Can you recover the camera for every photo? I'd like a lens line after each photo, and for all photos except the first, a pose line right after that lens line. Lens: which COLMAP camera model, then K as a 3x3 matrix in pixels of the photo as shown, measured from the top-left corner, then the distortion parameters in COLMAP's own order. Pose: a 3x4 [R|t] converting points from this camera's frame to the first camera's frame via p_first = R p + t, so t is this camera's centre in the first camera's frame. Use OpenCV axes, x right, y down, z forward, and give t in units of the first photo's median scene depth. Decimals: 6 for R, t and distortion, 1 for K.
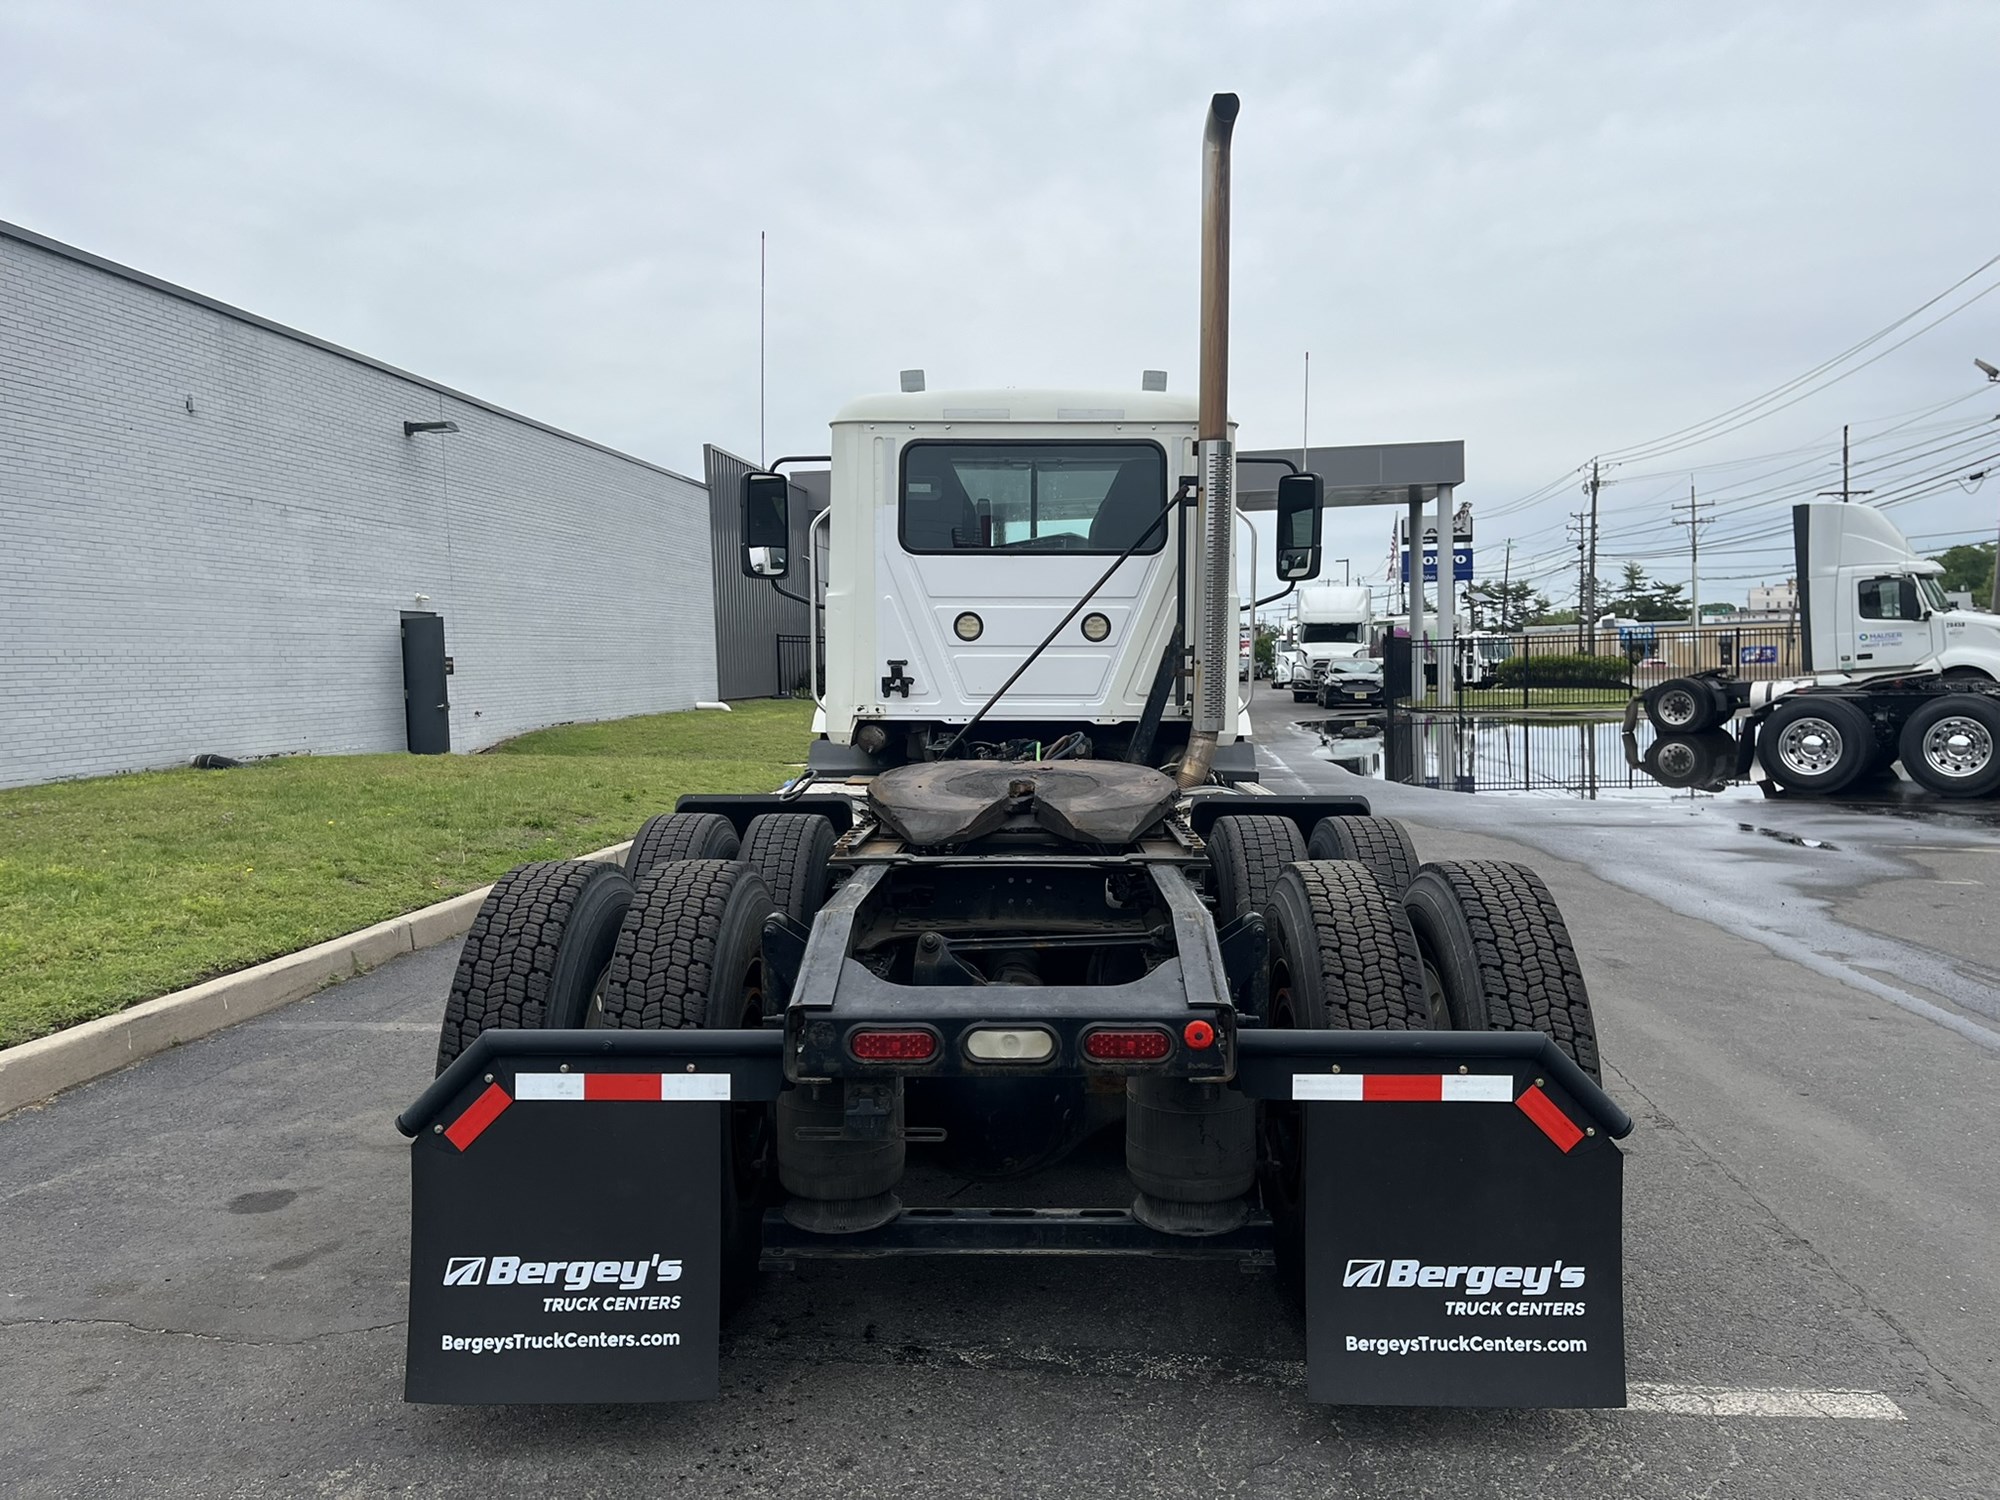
lens RADIAL K [[1541.1, 0, 1050.9], [0, 1541.1, 729.9], [0, 0, 1]] dist [0.037044, -0.043002]
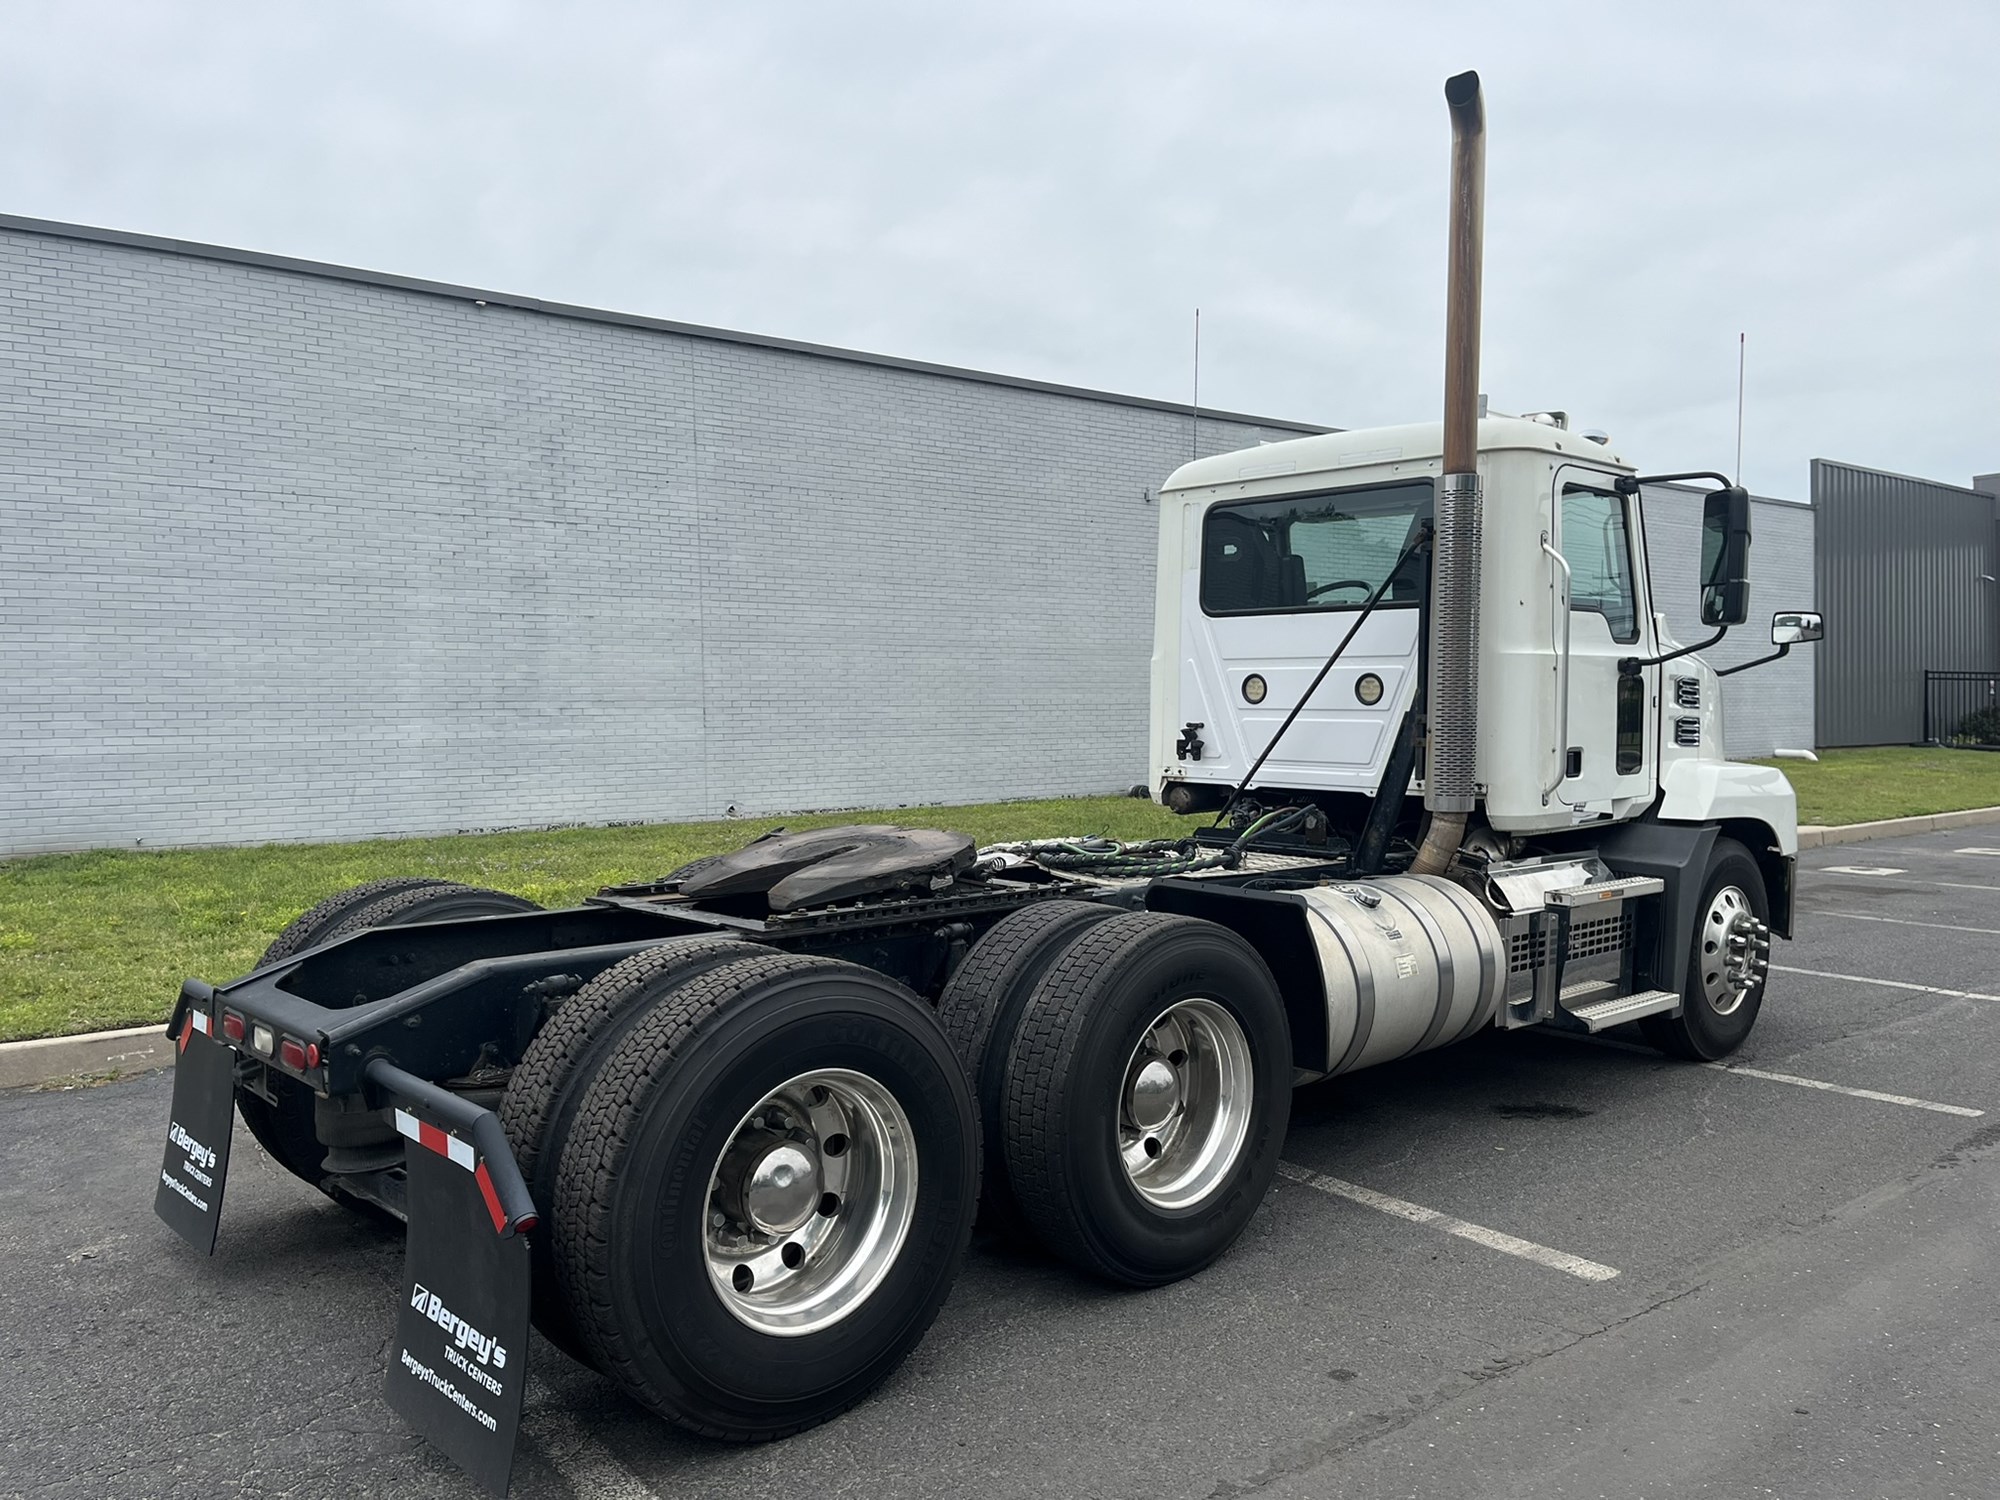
lens RADIAL K [[1541.1, 0, 1000.9], [0, 1541.1, 759.5], [0, 0, 1]] dist [0.037044, -0.043002]
pose [[0.679243, 0.029432, -0.733323, 0.550337], [-0.031822, 0.999437, 0.010637, -0.028447], [0.733224, 0.016111, 0.679797, 0.225865]]
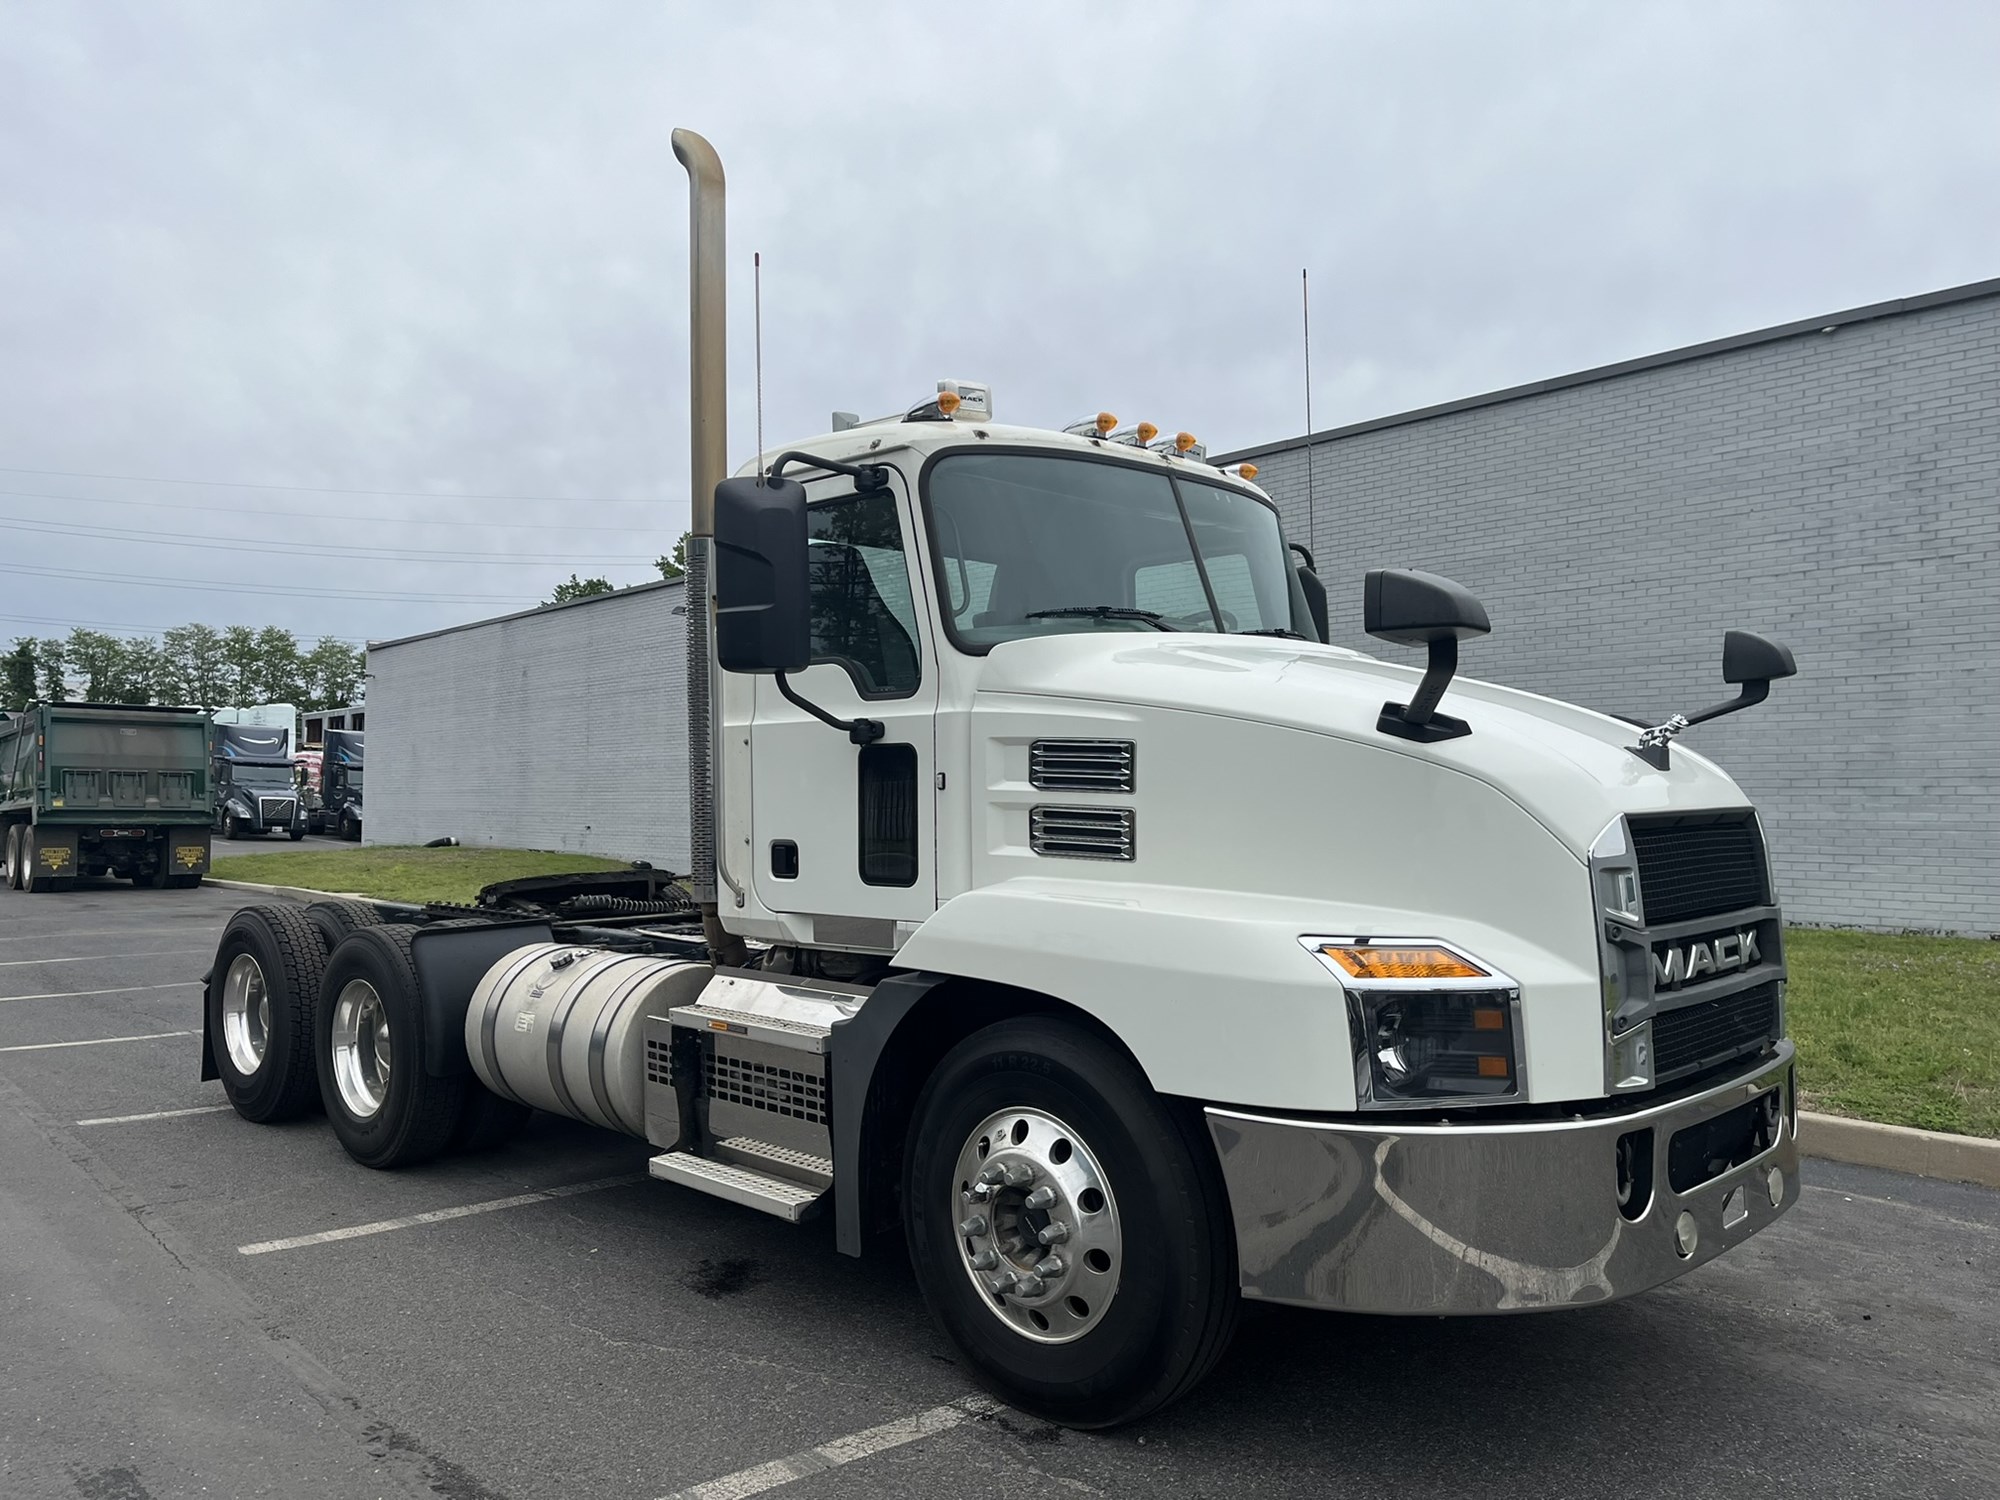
lens RADIAL K [[1541.1, 0, 979.9], [0, 1541.1, 760.8], [0, 0, 1]] dist [0.037044, -0.043002]
pose [[-0.719235, -0.004179, -0.694754, 0.543096], [-0.021603, 0.999633, 0.016351, -0.089803], [0.694431, 0.026769, -0.719061, 1.712747]]
